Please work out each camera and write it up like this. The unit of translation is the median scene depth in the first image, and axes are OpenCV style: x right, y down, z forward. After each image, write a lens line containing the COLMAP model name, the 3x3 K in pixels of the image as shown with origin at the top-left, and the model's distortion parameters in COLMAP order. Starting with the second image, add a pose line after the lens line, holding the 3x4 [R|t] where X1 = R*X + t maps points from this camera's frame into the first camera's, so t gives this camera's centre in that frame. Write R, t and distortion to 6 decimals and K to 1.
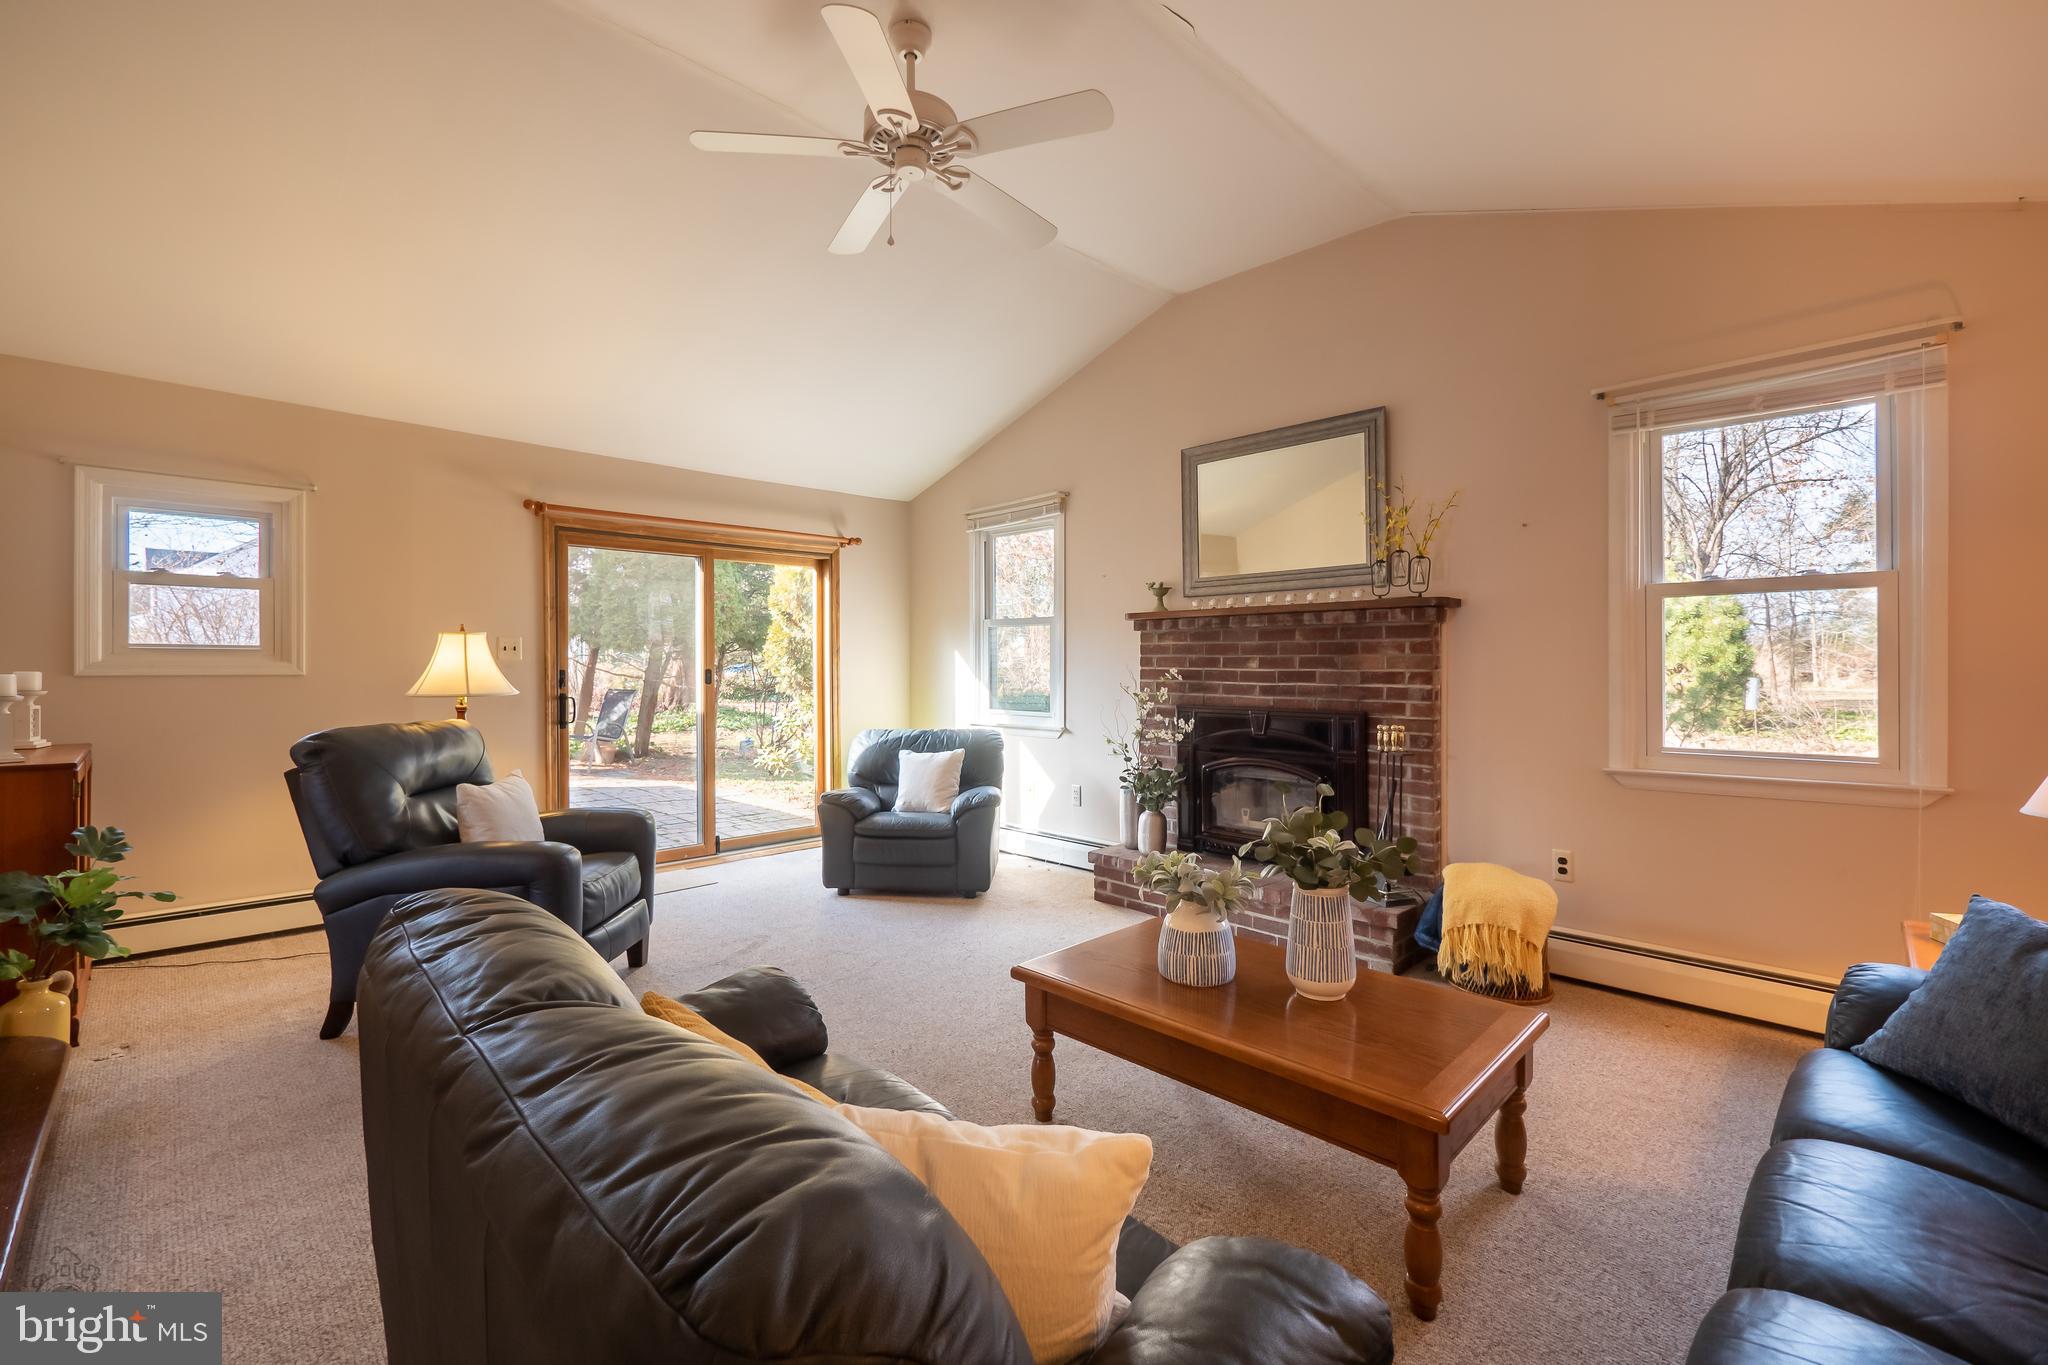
lens RADIAL K [[870.6, 0, 1020.7], [0, 870.6, 666.9], [0, 0, 1]] dist [0.000581, 0.000071]
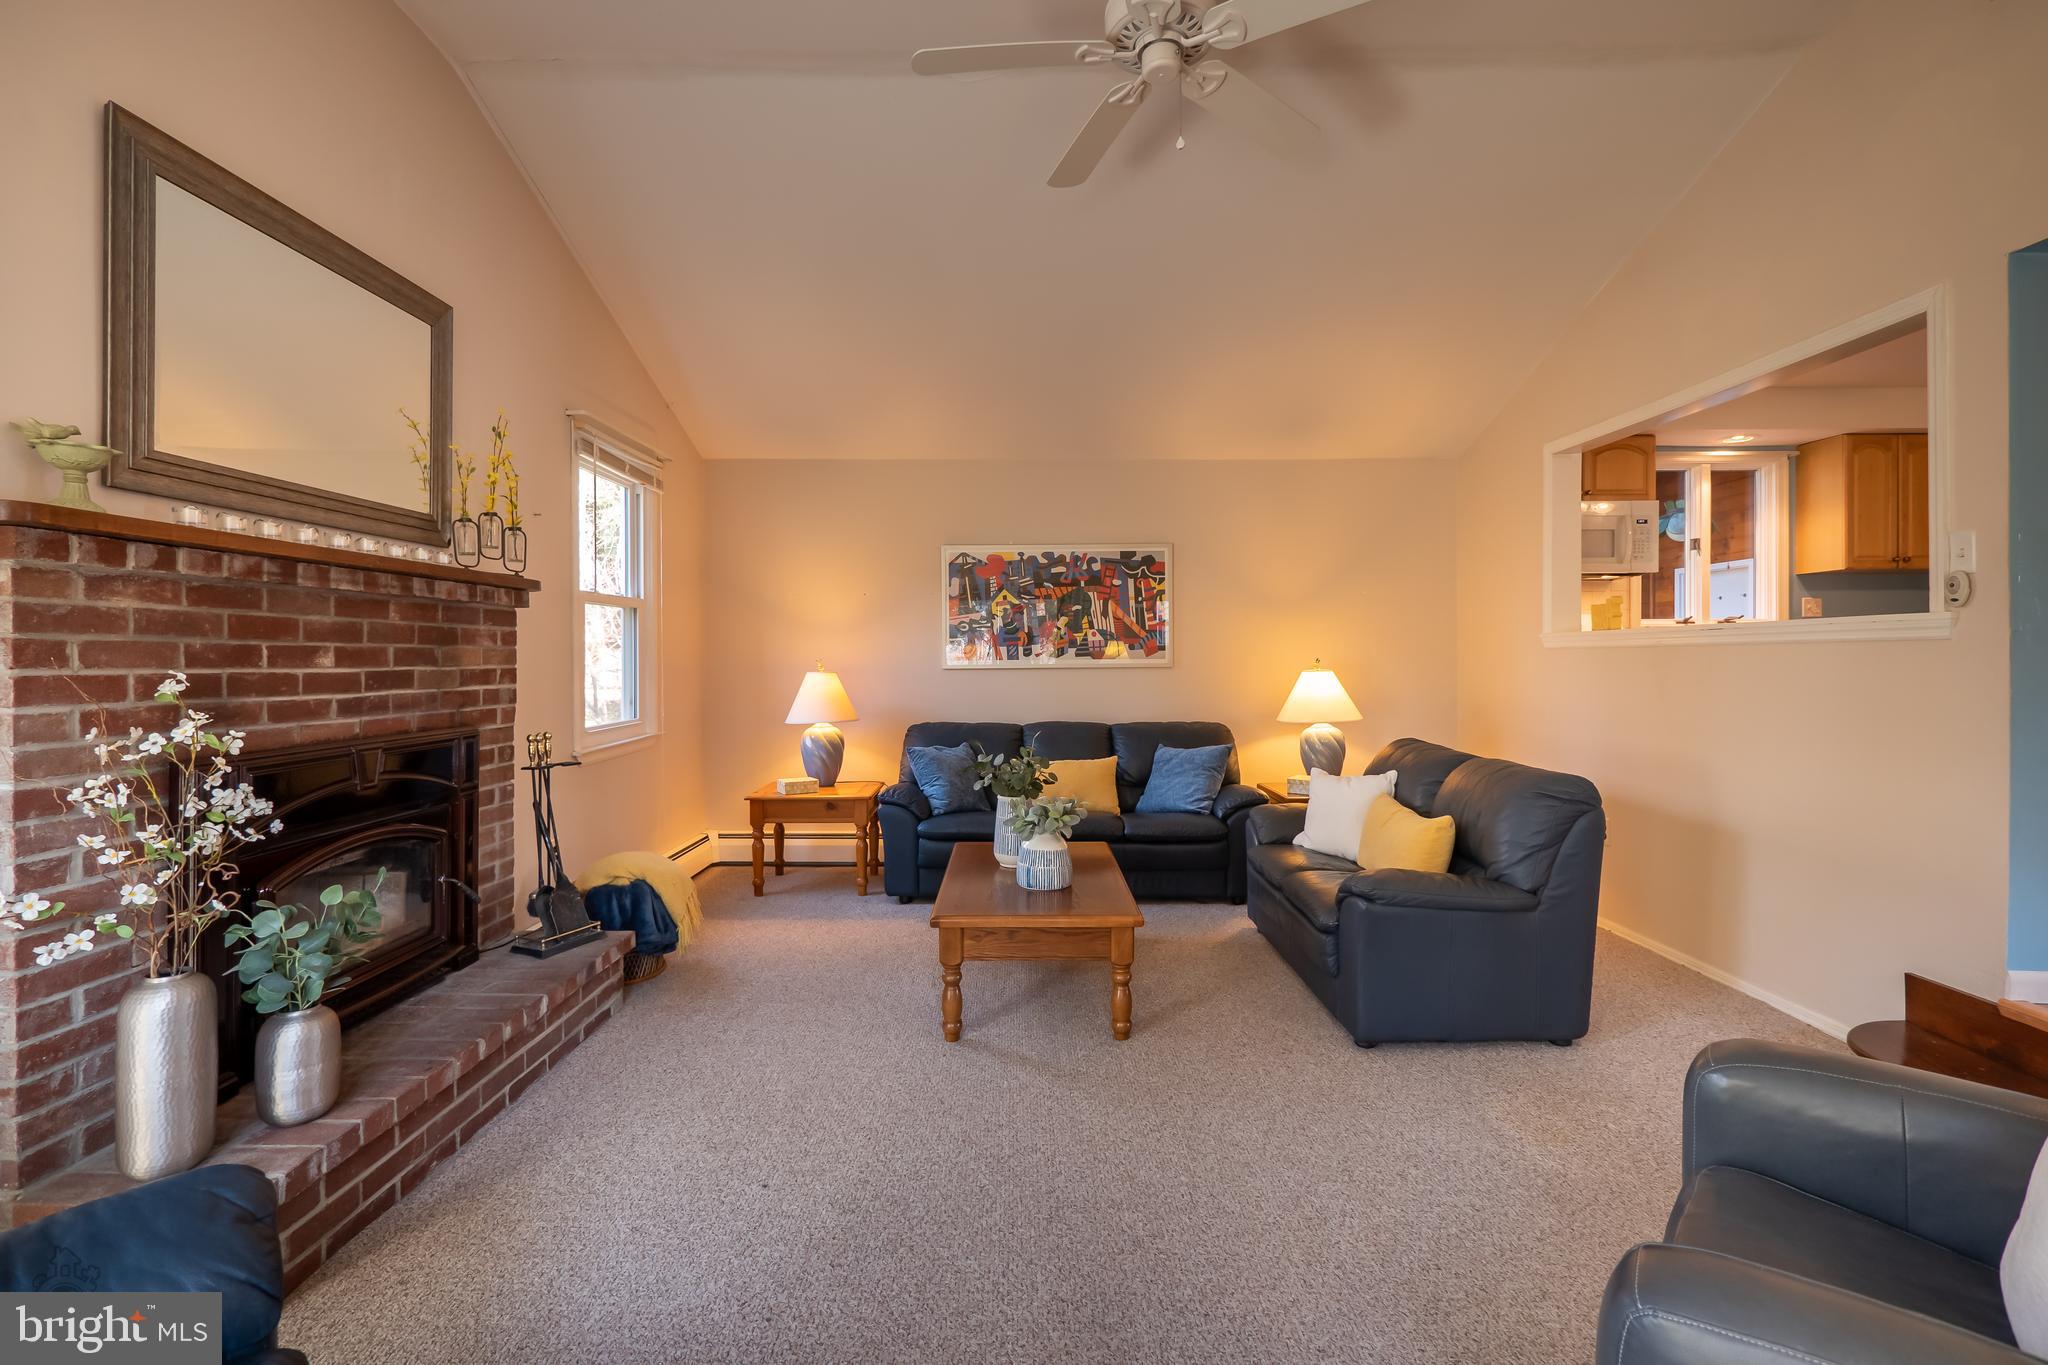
lens RADIAL K [[870.6, 0, 1020.0], [0, 870.6, 668.3], [0, 0, 1]] dist [0.000581, 0.000071]
pose [[-0.696741, -0.002953, 0.717317, -0.424749], [0.011748, 0.999810, 0.015527, -0.001233], [-0.717227, 0.019245, -0.696574, 1.132336]]
